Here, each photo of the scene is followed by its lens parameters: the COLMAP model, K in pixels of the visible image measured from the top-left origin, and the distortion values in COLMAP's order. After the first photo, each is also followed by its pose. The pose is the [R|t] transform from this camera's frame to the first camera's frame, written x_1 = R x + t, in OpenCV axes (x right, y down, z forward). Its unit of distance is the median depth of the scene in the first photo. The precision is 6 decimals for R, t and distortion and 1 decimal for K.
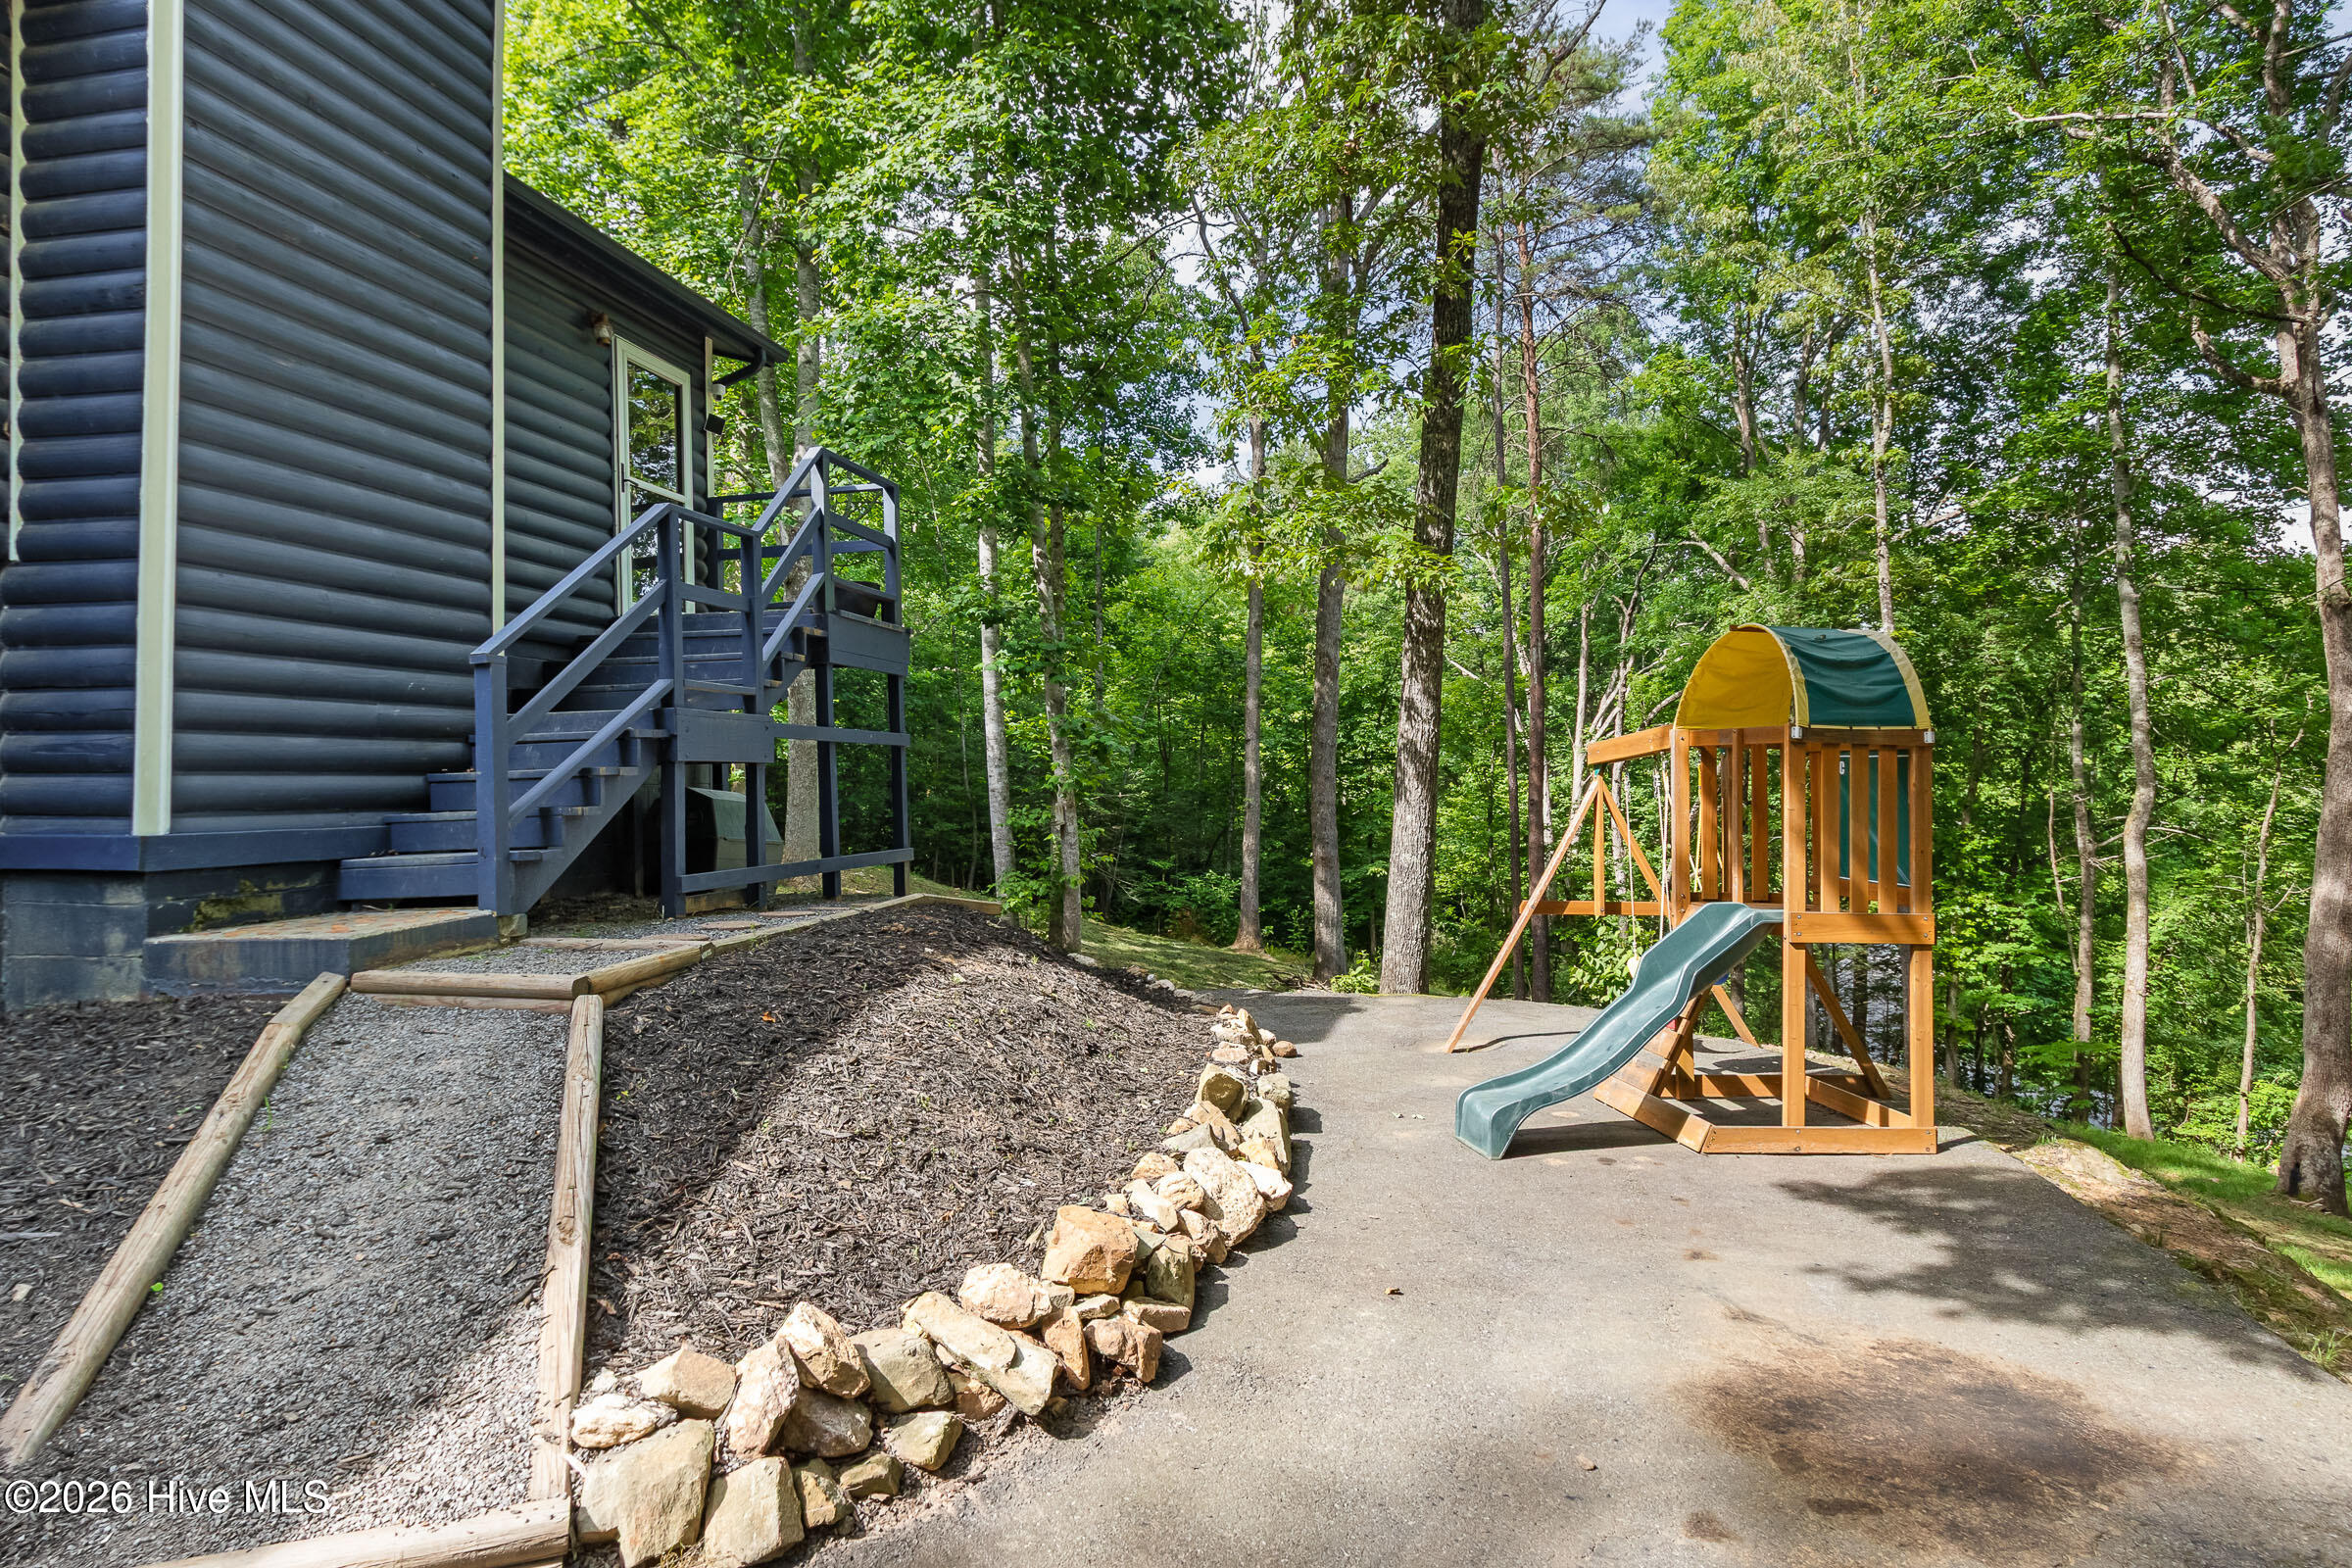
lens RADIAL K [[1250.5, 0, 1192.7], [0, 1250.5, 777.1], [0, 0, 1]] dist [0.005918, -0.002999]
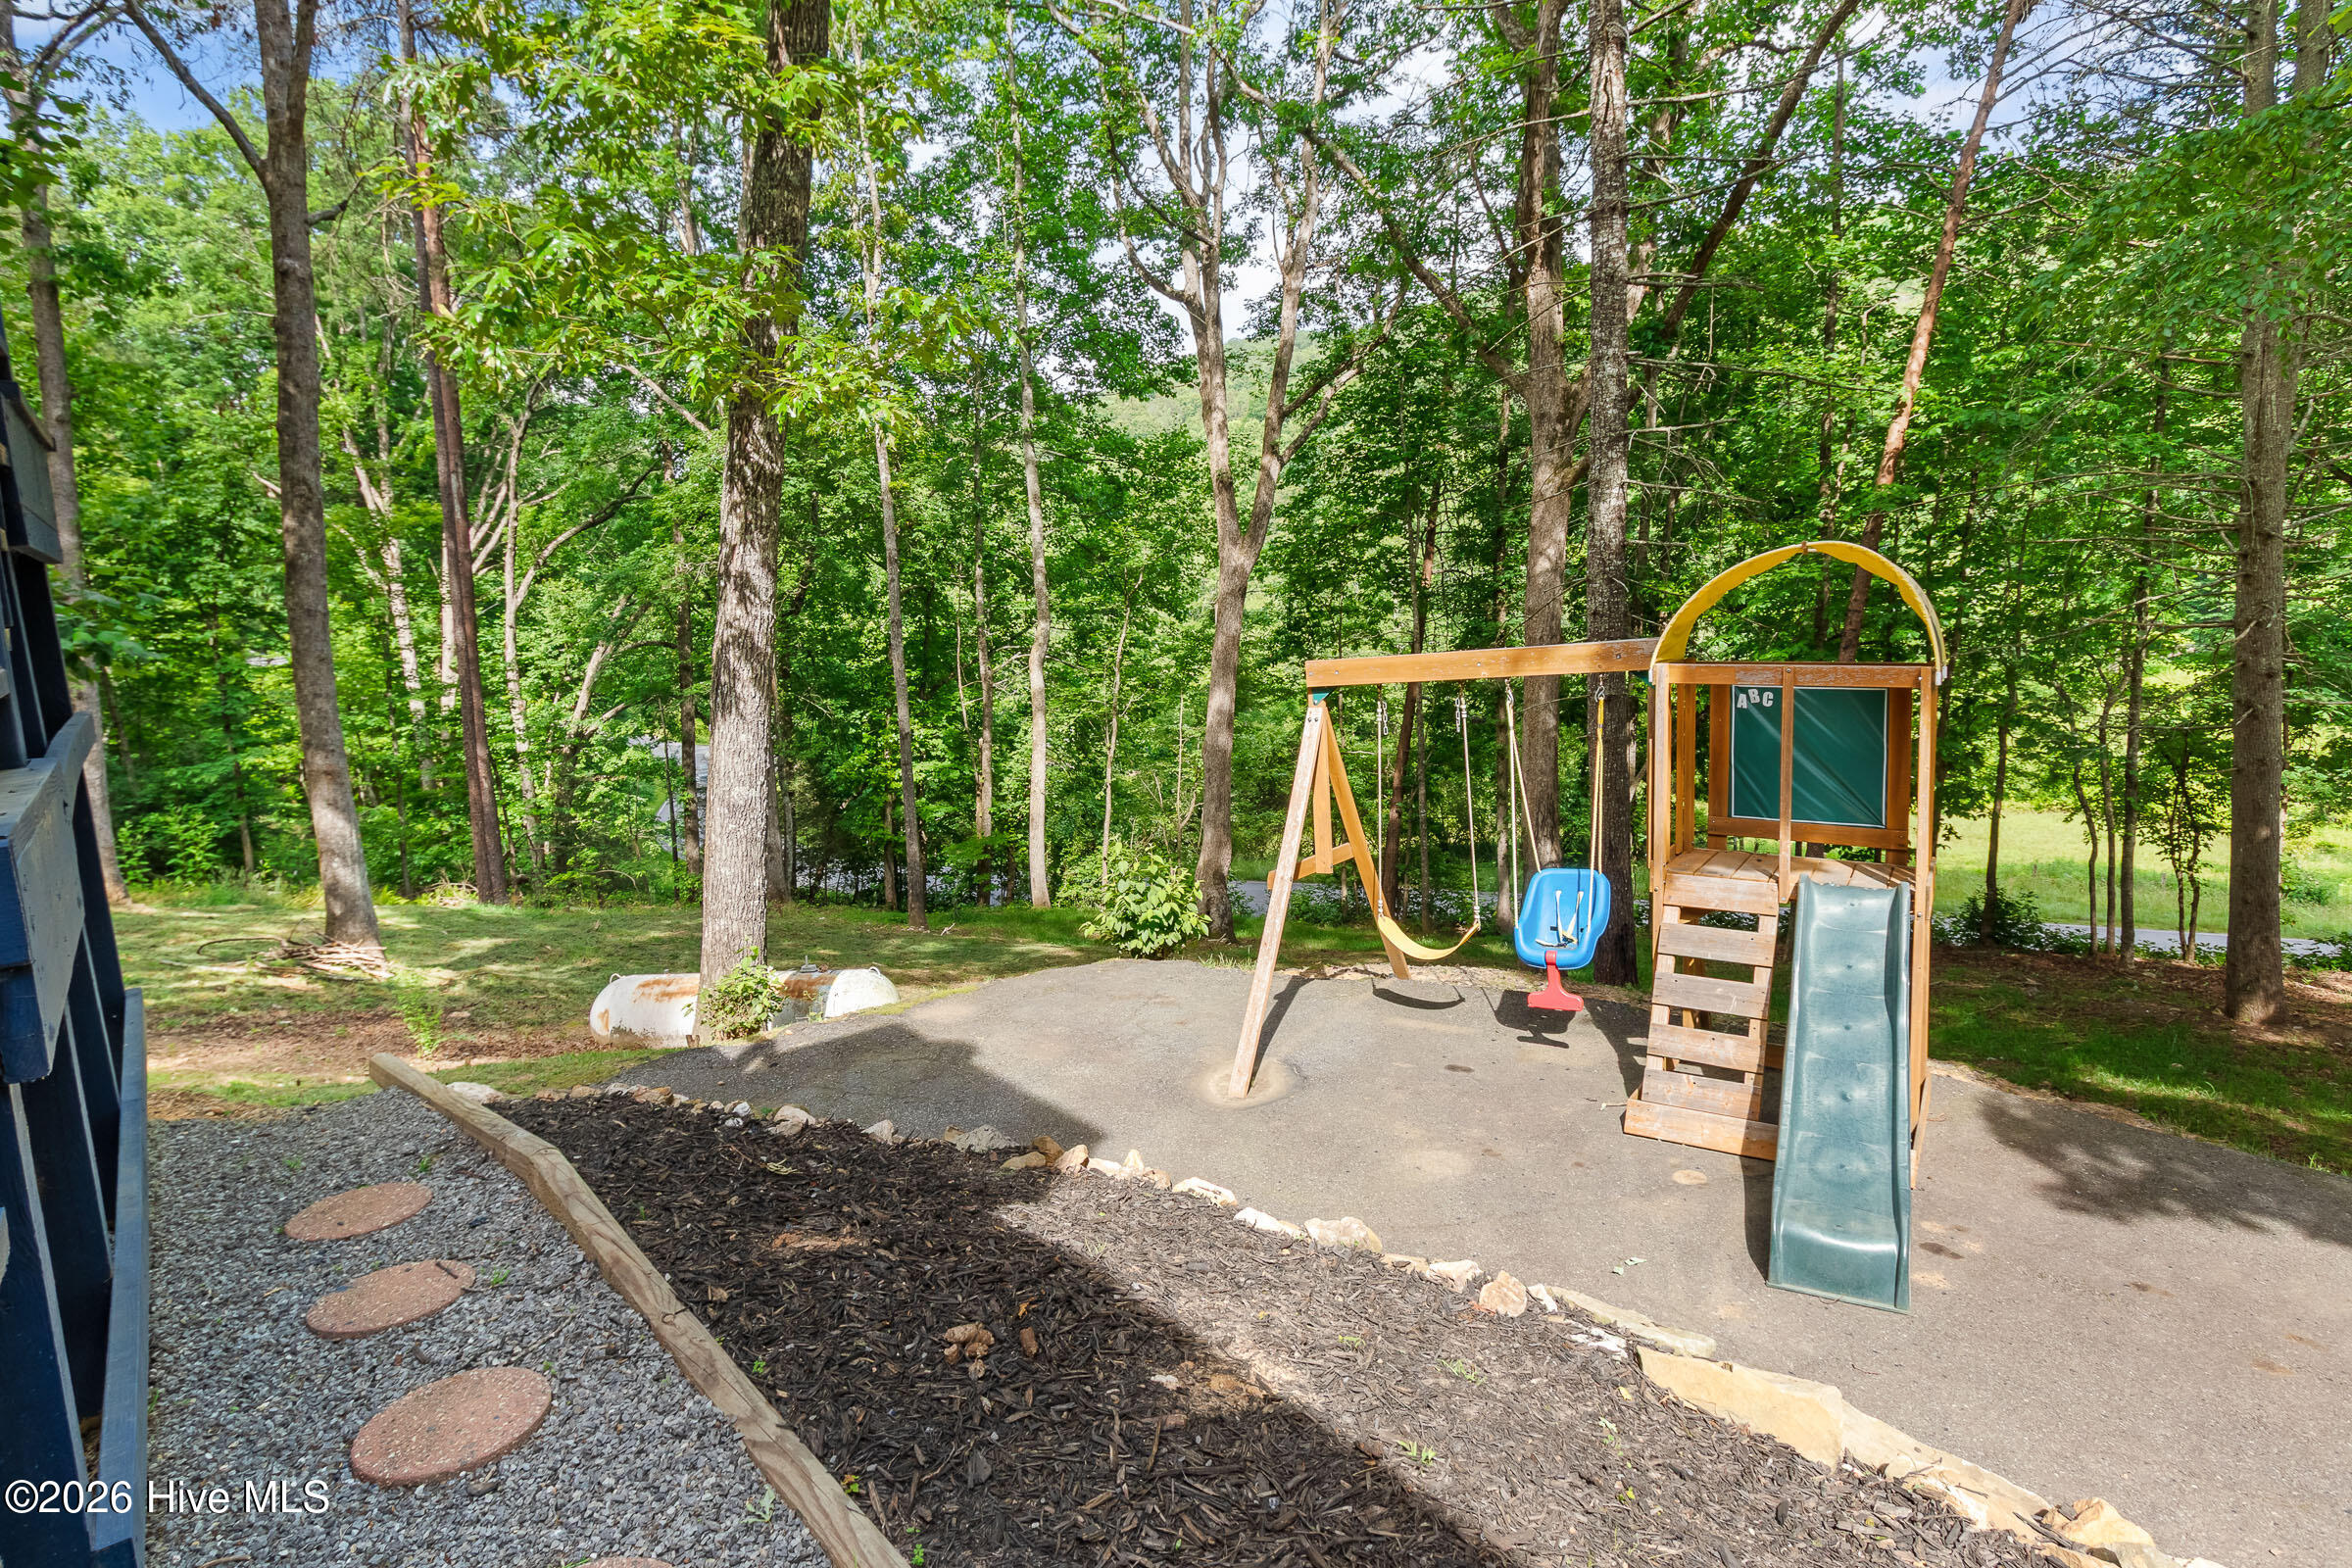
lens RADIAL K [[1250.5, 0, 1173.6], [0, 1250.5, 769.8], [0, 0, 1]] dist [0.005918, -0.002999]
pose [[0.659582, -0.121218, 0.741793, -0.082149], [0.027413, 0.990133, 0.137424, -0.017014], [-0.751132, -0.070307, 0.656397, 0.134918]]
